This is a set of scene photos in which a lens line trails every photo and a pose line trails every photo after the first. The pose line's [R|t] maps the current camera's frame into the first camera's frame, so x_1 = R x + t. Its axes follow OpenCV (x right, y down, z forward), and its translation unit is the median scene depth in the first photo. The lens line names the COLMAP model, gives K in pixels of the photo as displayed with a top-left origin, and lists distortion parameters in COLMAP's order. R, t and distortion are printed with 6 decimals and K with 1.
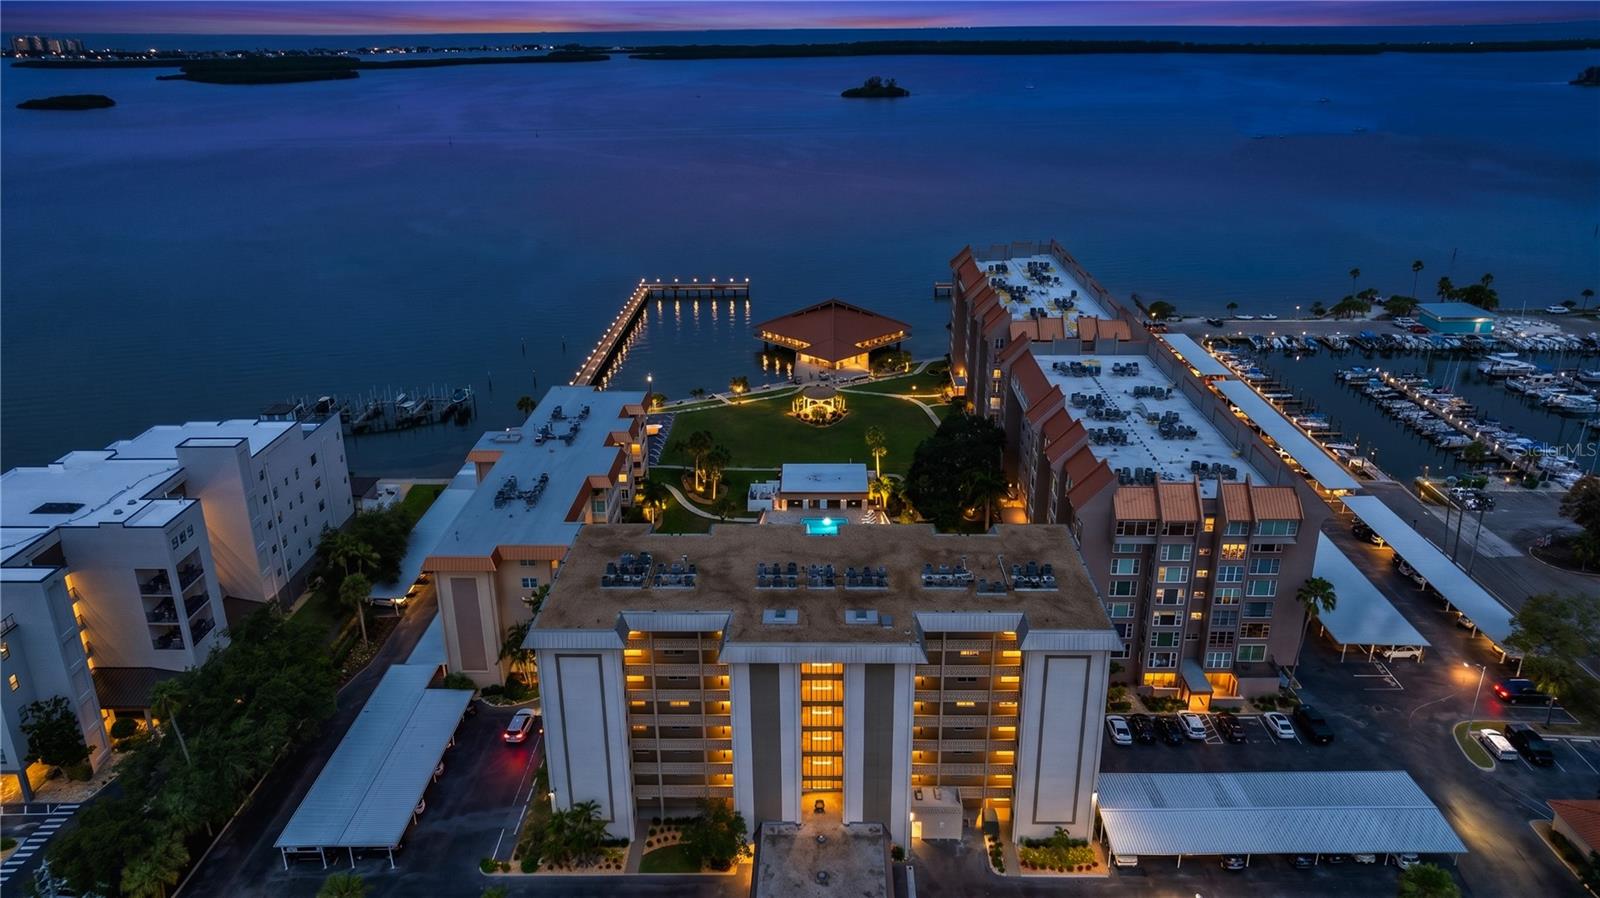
lens RADIAL K [[1124.9, 0, 806.9], [0, 1124.9, 442.4], [0, 0, 1]] dist [-0.011328, -0.003244]
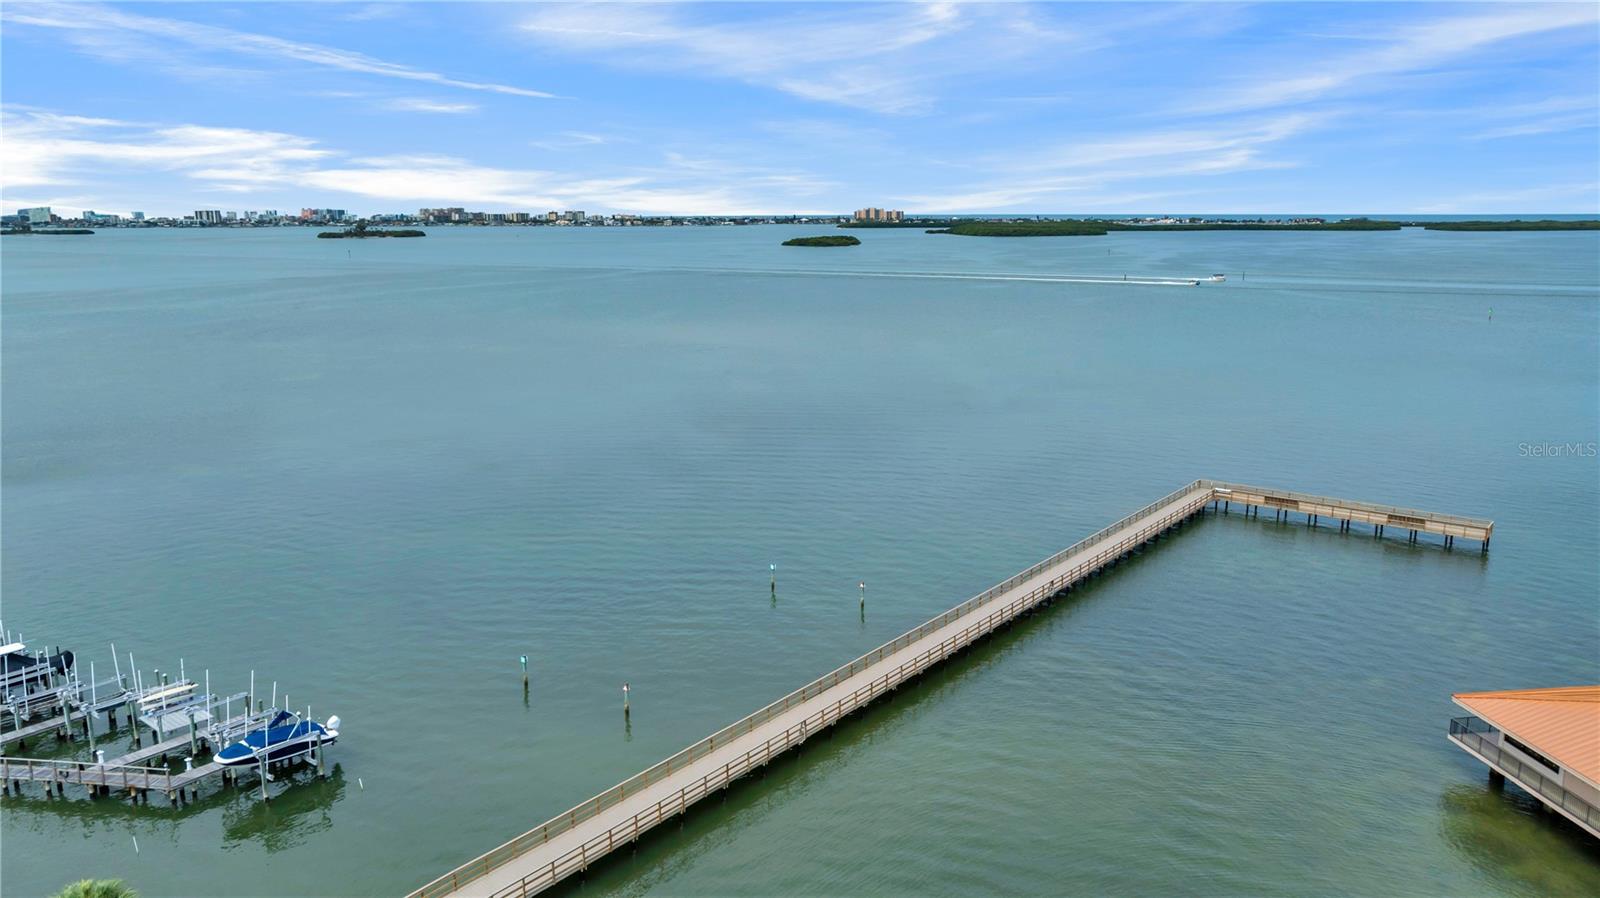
lens RADIAL K [[1121.1, 0, 806.7], [0, 1121.1, 448.0], [0, 0, 1]] dist [-0.013471, -0.005737]
pose [[0.791874, 0.129471, -0.596802, -0.037409], [-0.216068, 0.973454, -0.075510, -0.207714], [0.571183, 0.188745, 0.798827, 1.358359]]
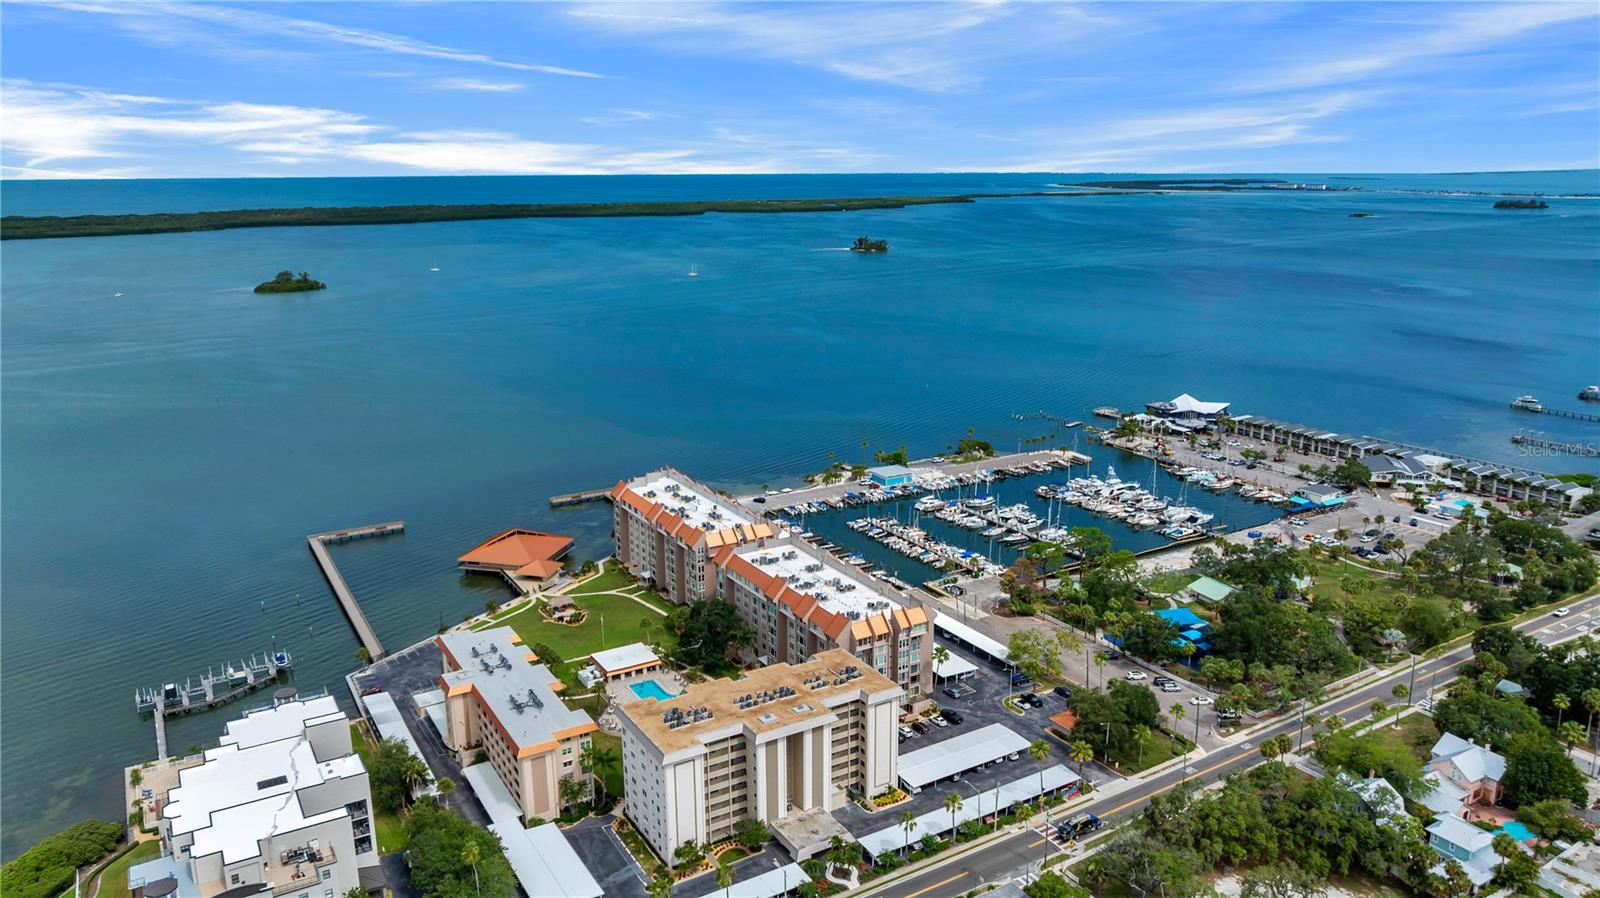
lens RADIAL K [[1124.9, 0, 806.9], [0, 1124.9, 442.4], [0, 0, 1]] dist [-0.011328, -0.003244]
pose [[0.847739, -0.124231, 0.515660, -0.696910], [0.185984, 0.980082, -0.069636, -0.135128], [-0.496738, 0.154938, 0.853959, -0.648082]]
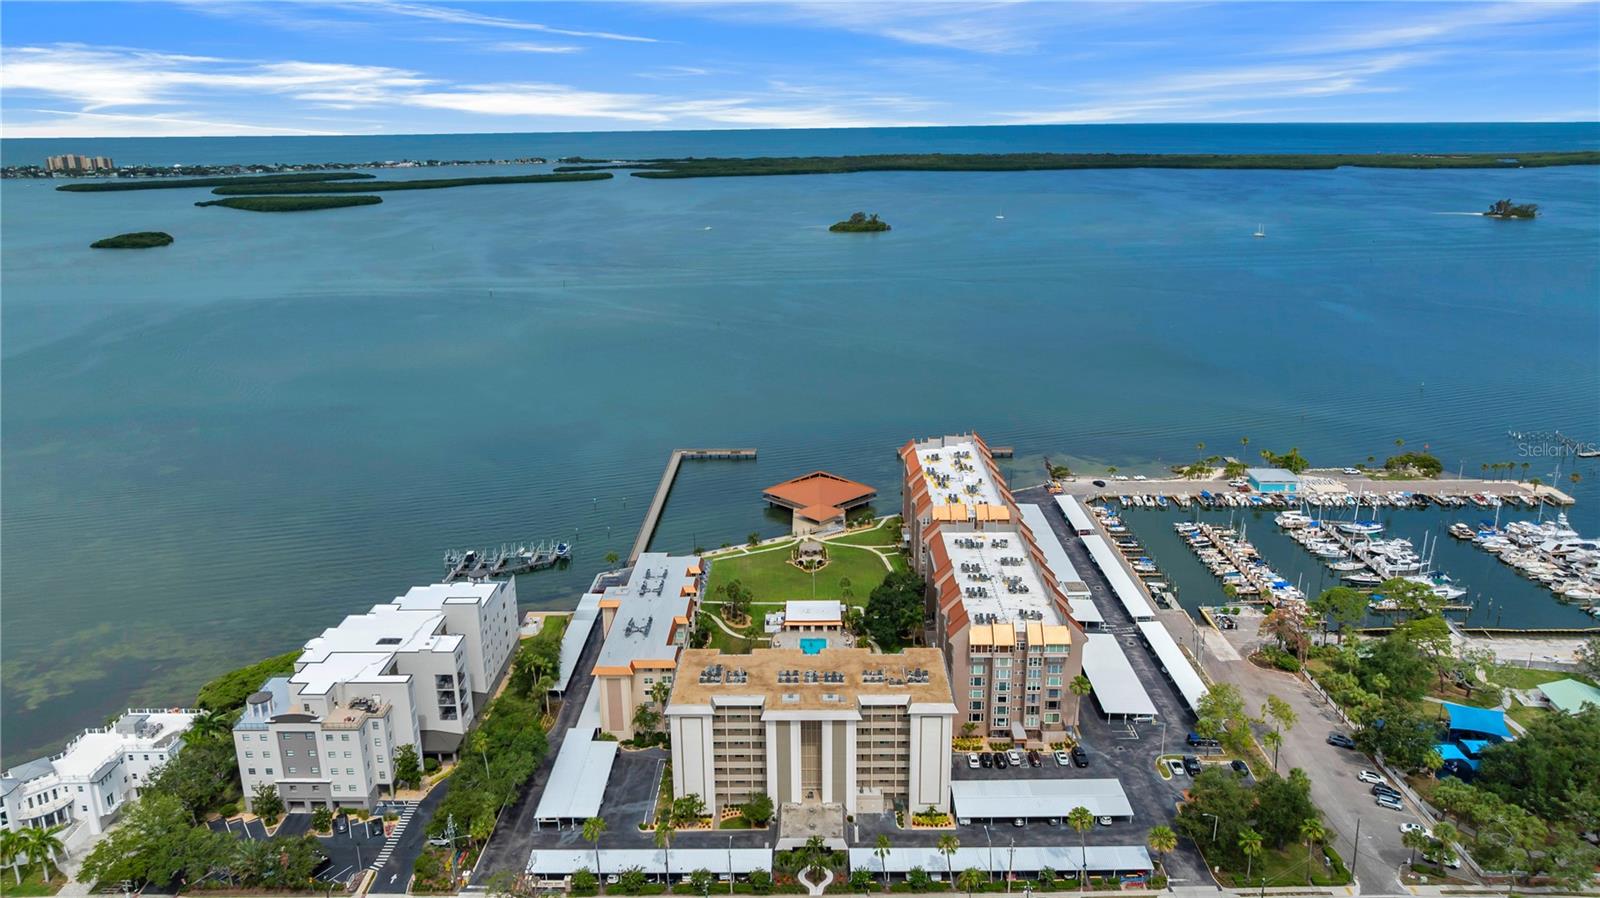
lens RADIAL K [[1121.1, 0, 806.7], [0, 1121.1, 448.0], [0, 0, 1]] dist [-0.013471, -0.005737]
pose [[0.999964, -0.004528, 0.007157, -0.004861], [0.005043, 0.997276, -0.073586, -0.103571], [-0.006804, 0.073619, 0.997263, -0.745765]]
